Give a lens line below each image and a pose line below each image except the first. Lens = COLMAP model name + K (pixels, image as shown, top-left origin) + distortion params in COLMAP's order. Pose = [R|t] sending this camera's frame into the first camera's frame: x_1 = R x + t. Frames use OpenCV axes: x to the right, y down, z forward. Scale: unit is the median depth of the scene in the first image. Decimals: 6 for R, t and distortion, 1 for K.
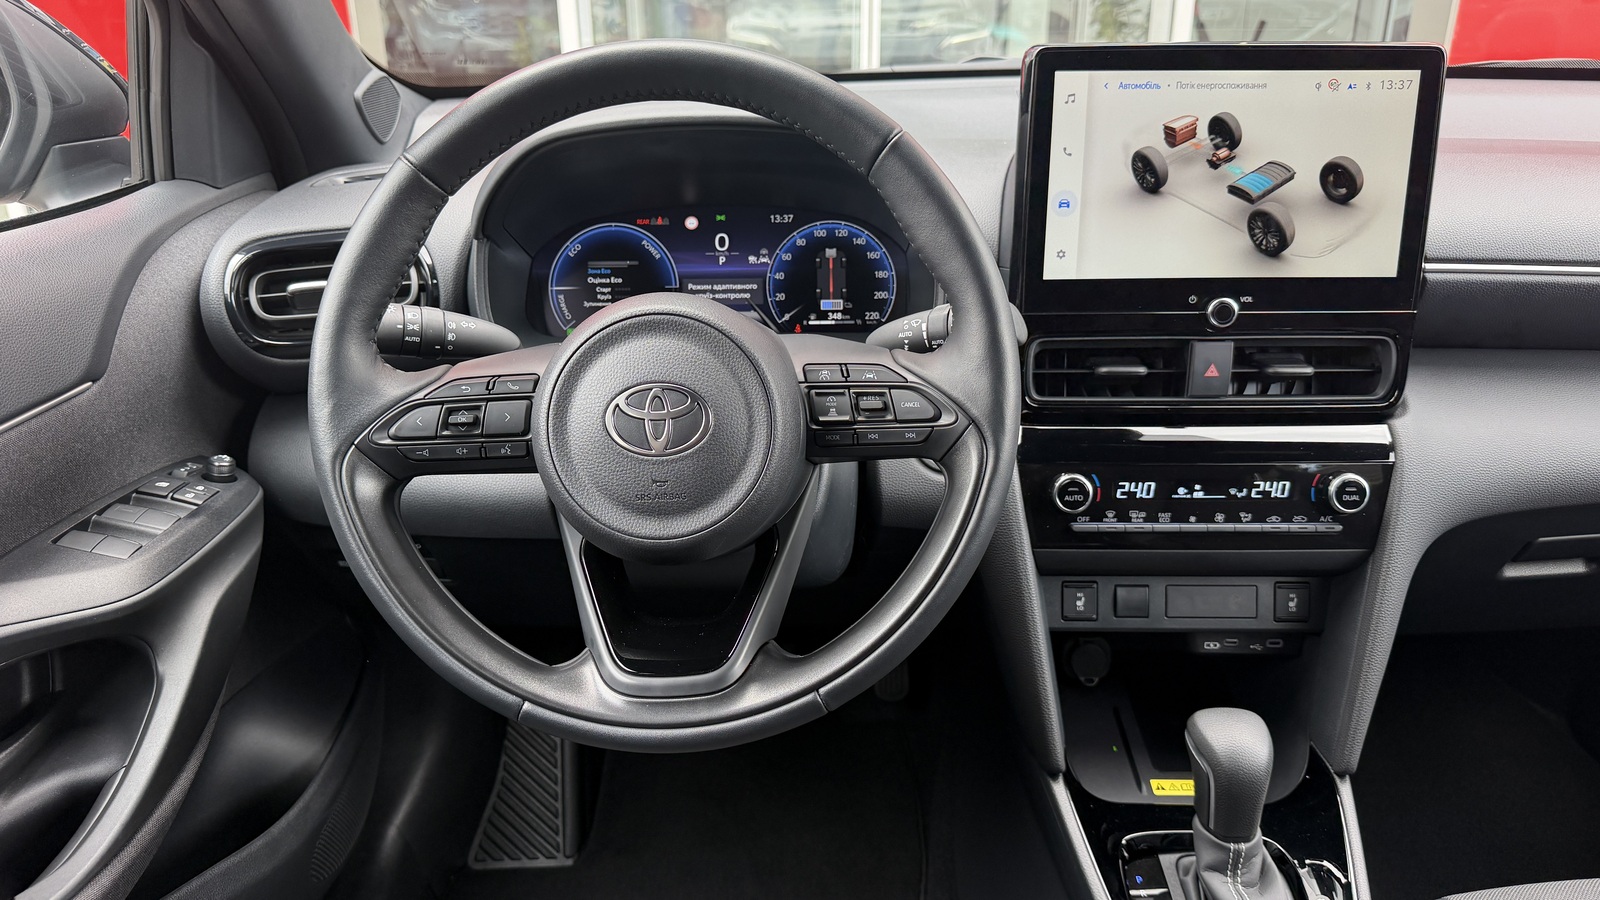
lens RADIAL K [[1094.1, 0, 800.0], [0, 1094.1, 450.0], [0, 0, 1]] dist [0.154556, -0.295074]
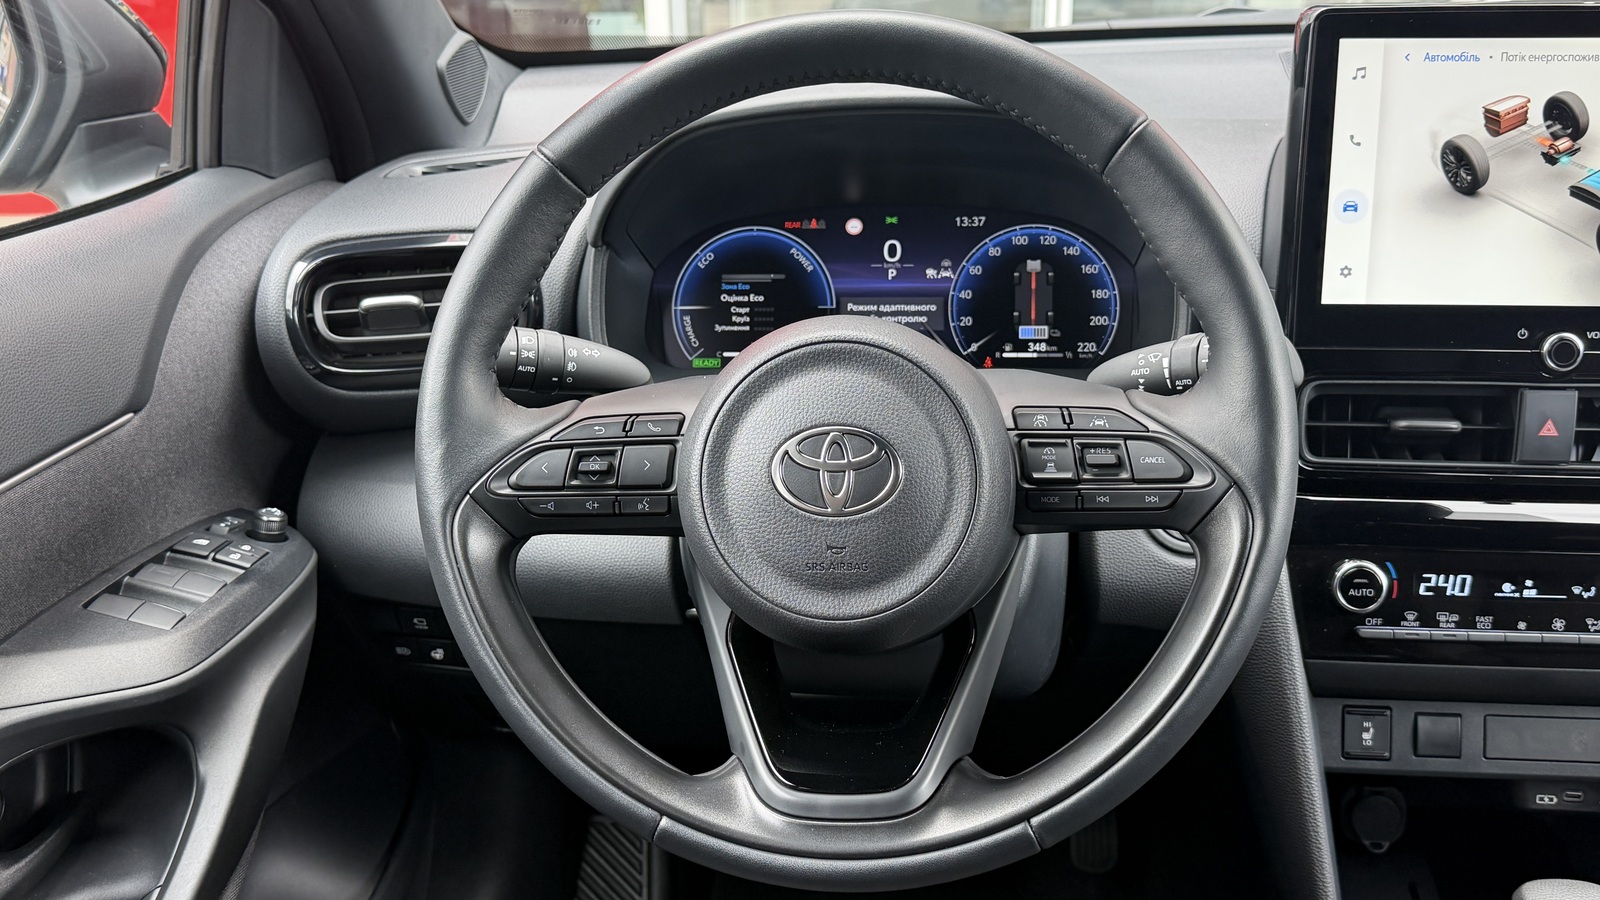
lens RADIAL K [[1558.2, 0, 803.4], [0, 1558.2, 454.2], [0, 0, 1]] dist [0.188375, -0.450590]
pose [[0.996303, 0.022154, -0.083004, -0.040836], [-0.026406, 0.998376, -0.050483, 0.013166], [0.081751, 0.052488, 0.995270, -0.106005]]
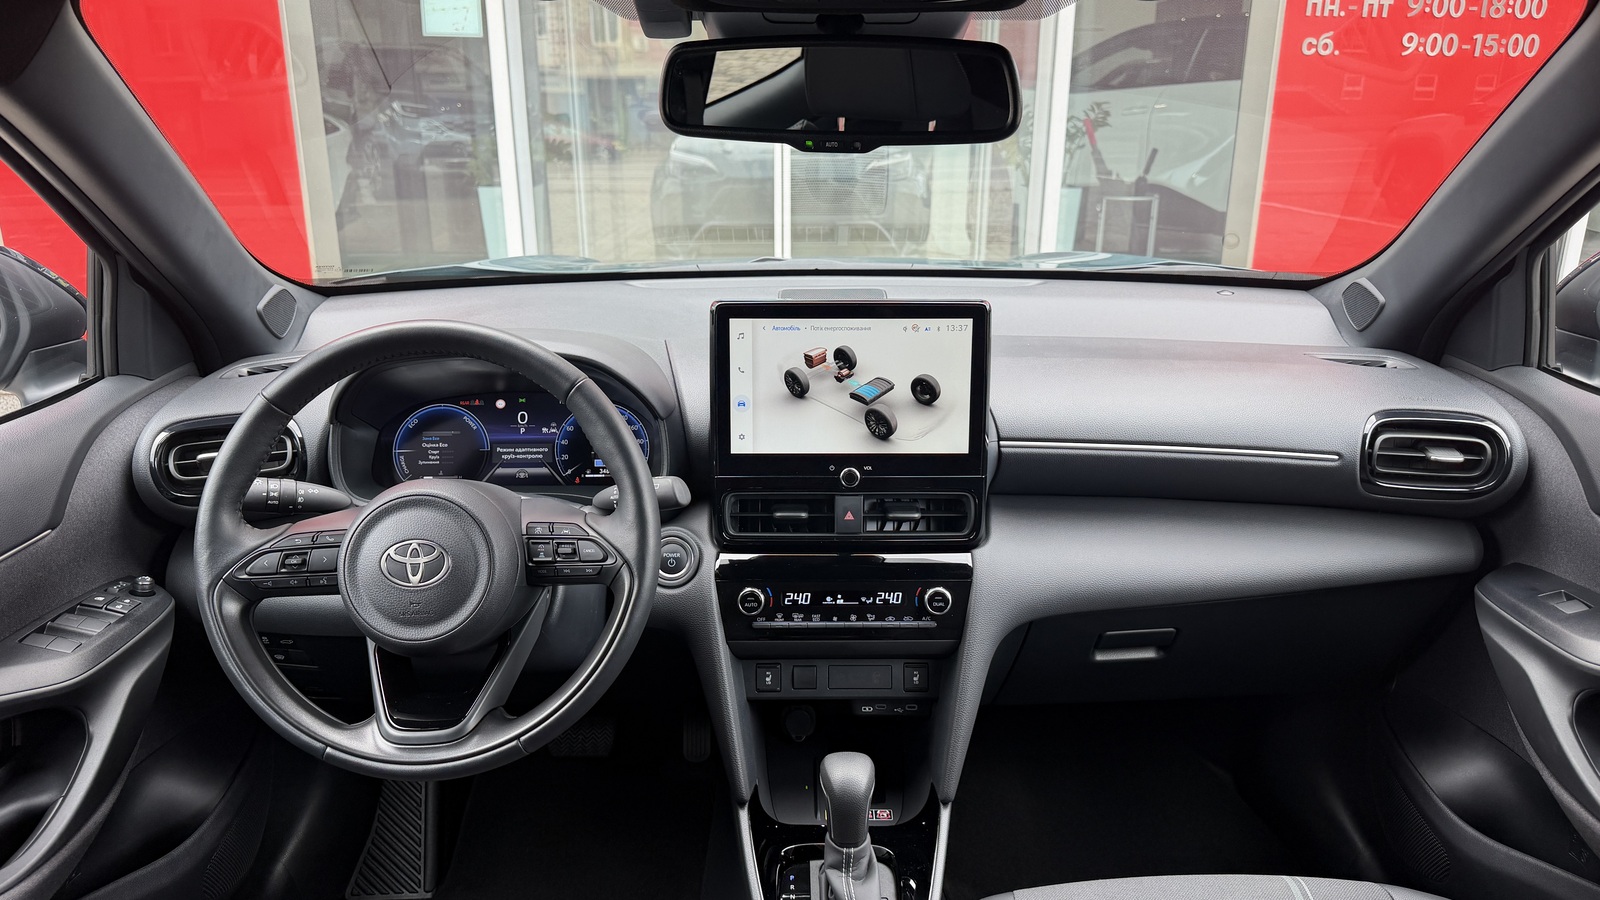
lens RADIAL K [[1128.9, 0, 831.8], [0, 1128.9, 452.1], [0, 0, 1]] dist [0.124390, -0.182929]
pose [[0.999587, 0.001849, 0.028680, 0.293061], [0.000001, 0.997926, -0.064370, -0.056886], [-0.028739, 0.064343, 0.997514, -0.461960]]
